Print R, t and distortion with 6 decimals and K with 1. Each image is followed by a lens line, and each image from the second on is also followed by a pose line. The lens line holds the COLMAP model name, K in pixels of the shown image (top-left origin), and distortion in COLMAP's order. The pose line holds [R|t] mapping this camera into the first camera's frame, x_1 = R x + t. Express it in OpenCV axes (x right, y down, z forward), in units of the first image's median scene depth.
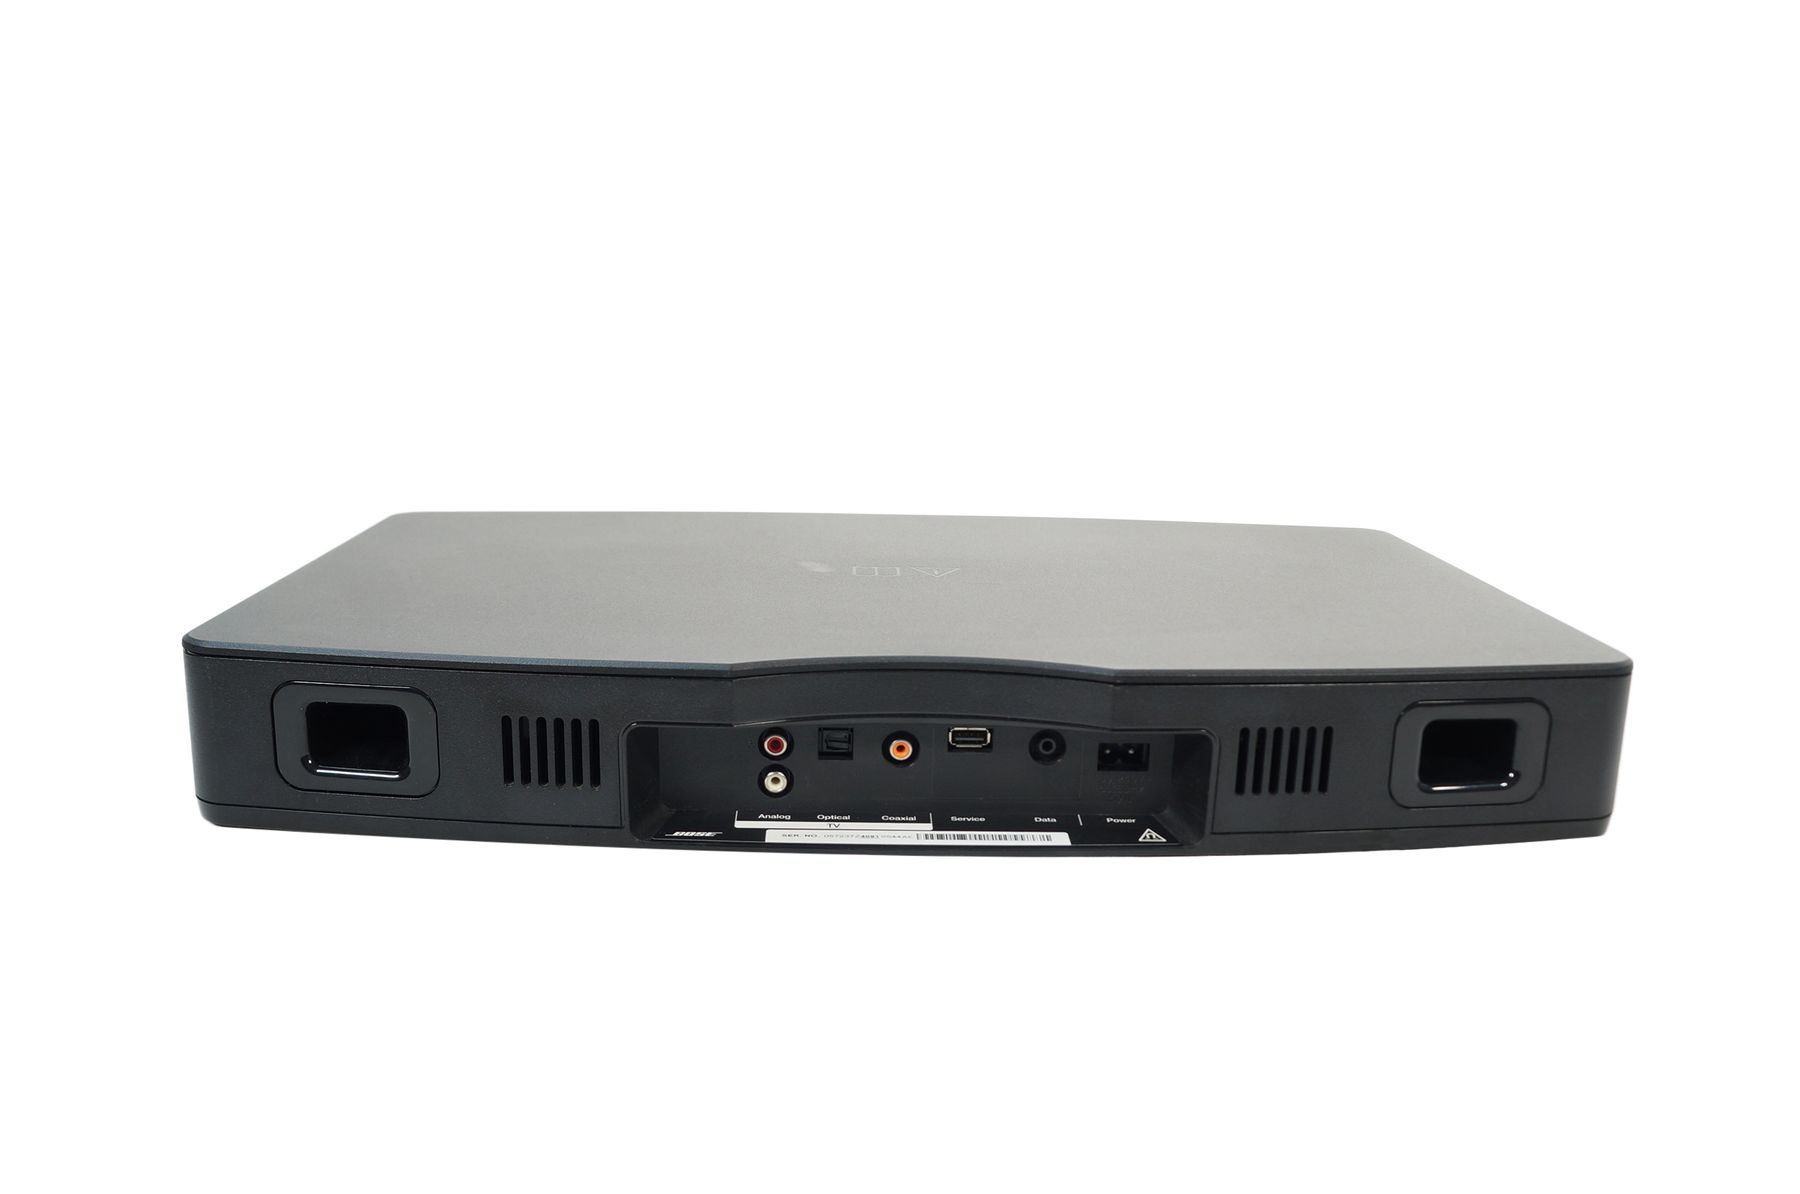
lens RADIAL K [[1559.8, 0, 900.0], [0, 1559.8, 597.0], [0, 0, 1]] dist [-0.278133, 0.002825]
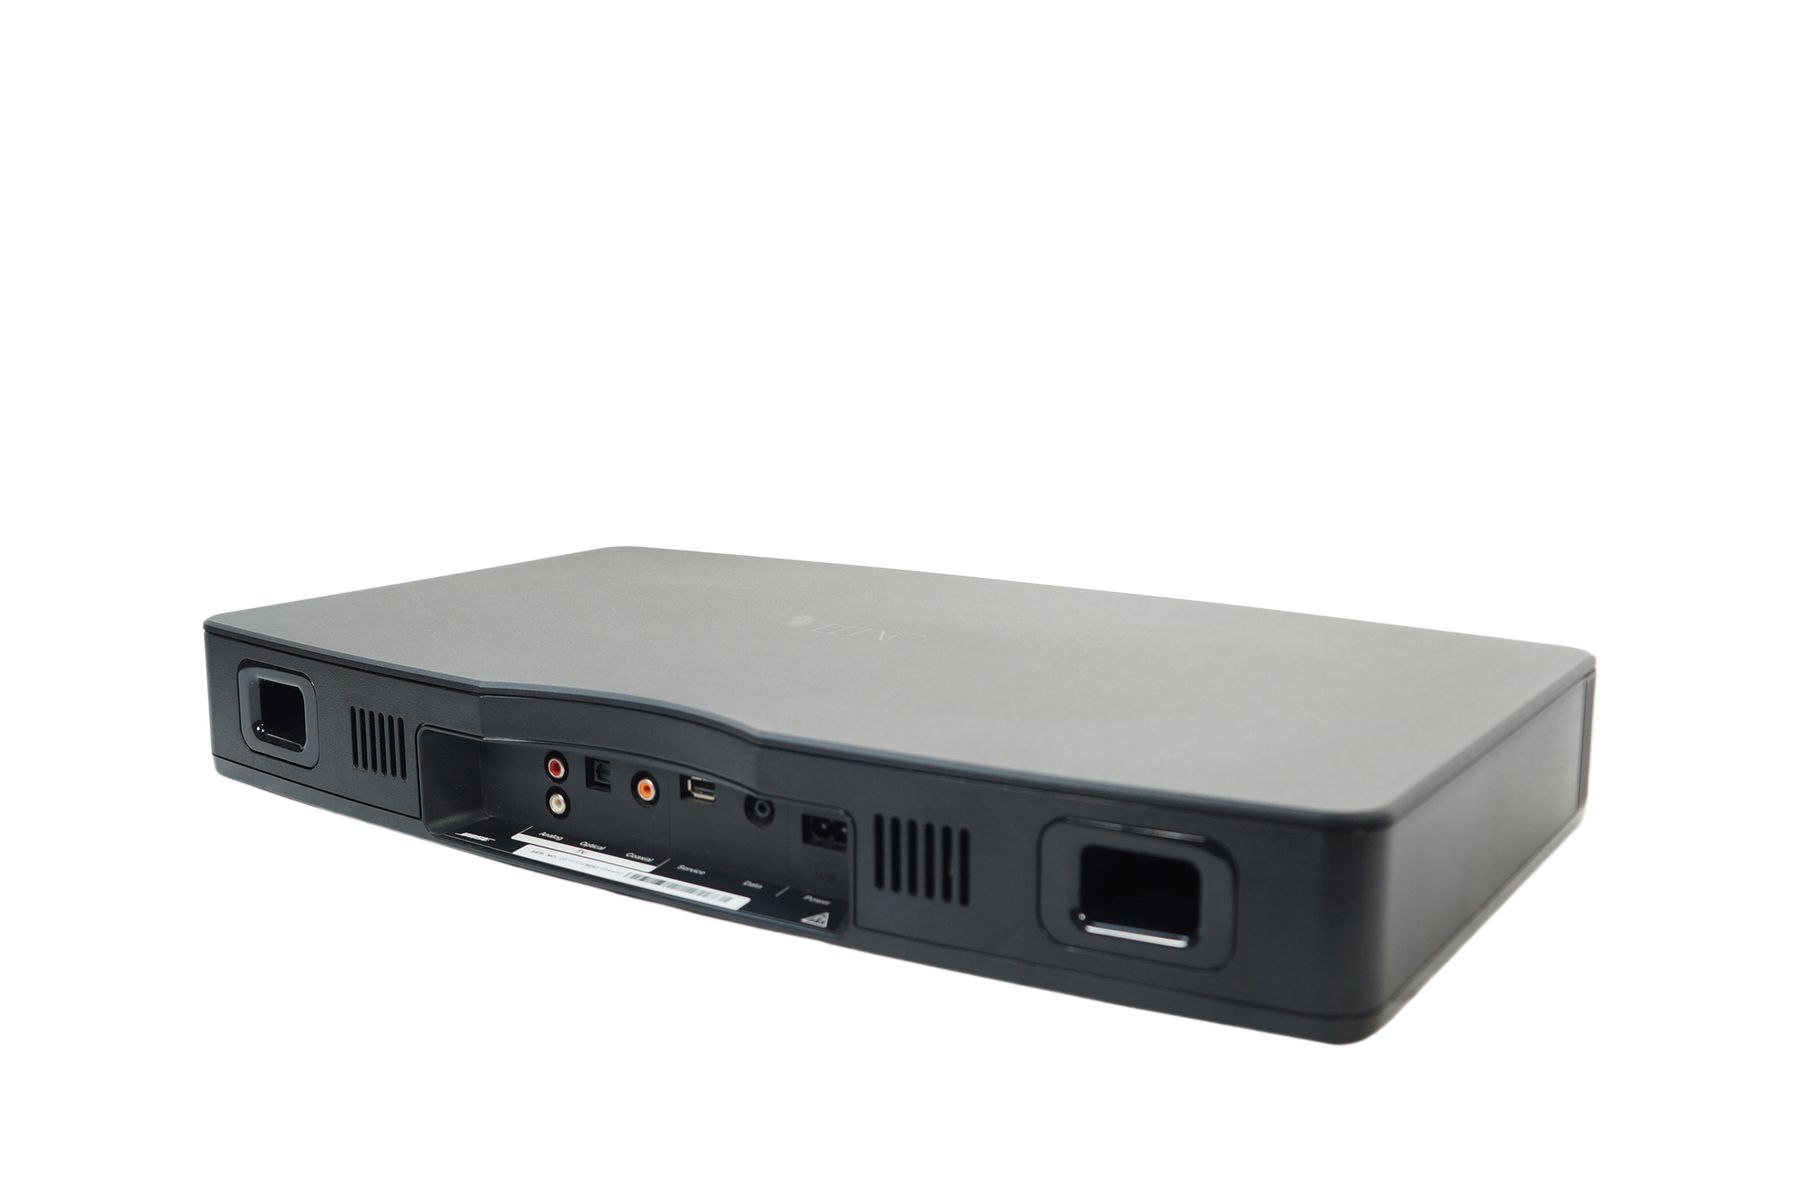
lens RADIAL K [[1713.4, 0, 900.0], [0, 1713.4, 597.0], [0, 0, 1]] dist [-0.005499, -0.001654]
pose [[0.814842, 0.075922, -0.574690, 0.780699], [-0.137520, 0.988403, -0.064409, 0.022669], [0.563135, 0.131515, 0.815832, 0.158312]]
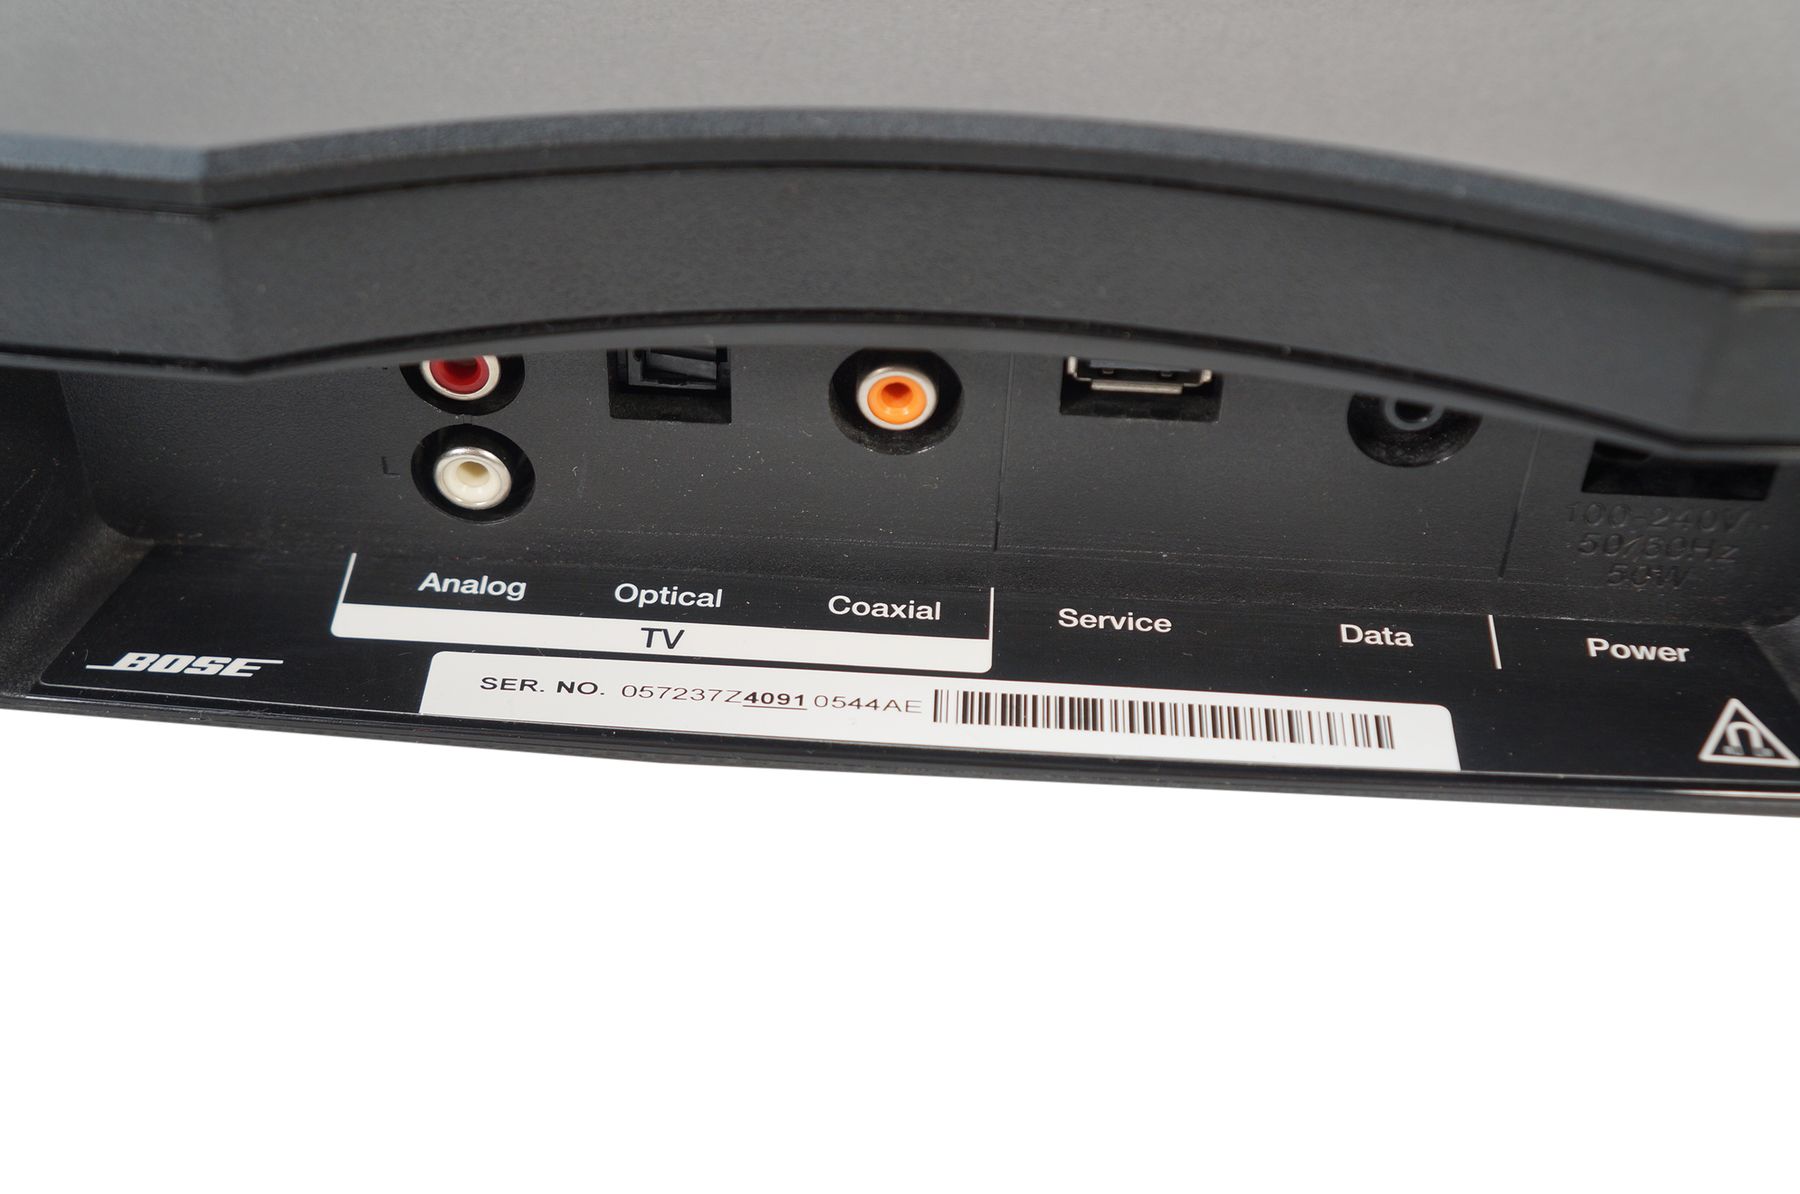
lens RADIAL K [[2548.1, 0, 897.2], [0, 2548.1, 635.2], [0, 0, 1]] dist [0.093757, 0.027673]
pose [[0.996920, 0.055743, -0.055169, 0.029650], [-0.027417, 0.906761, 0.420754, -0.061868], [0.073479, -0.417945, 0.905496, 0.556413]]
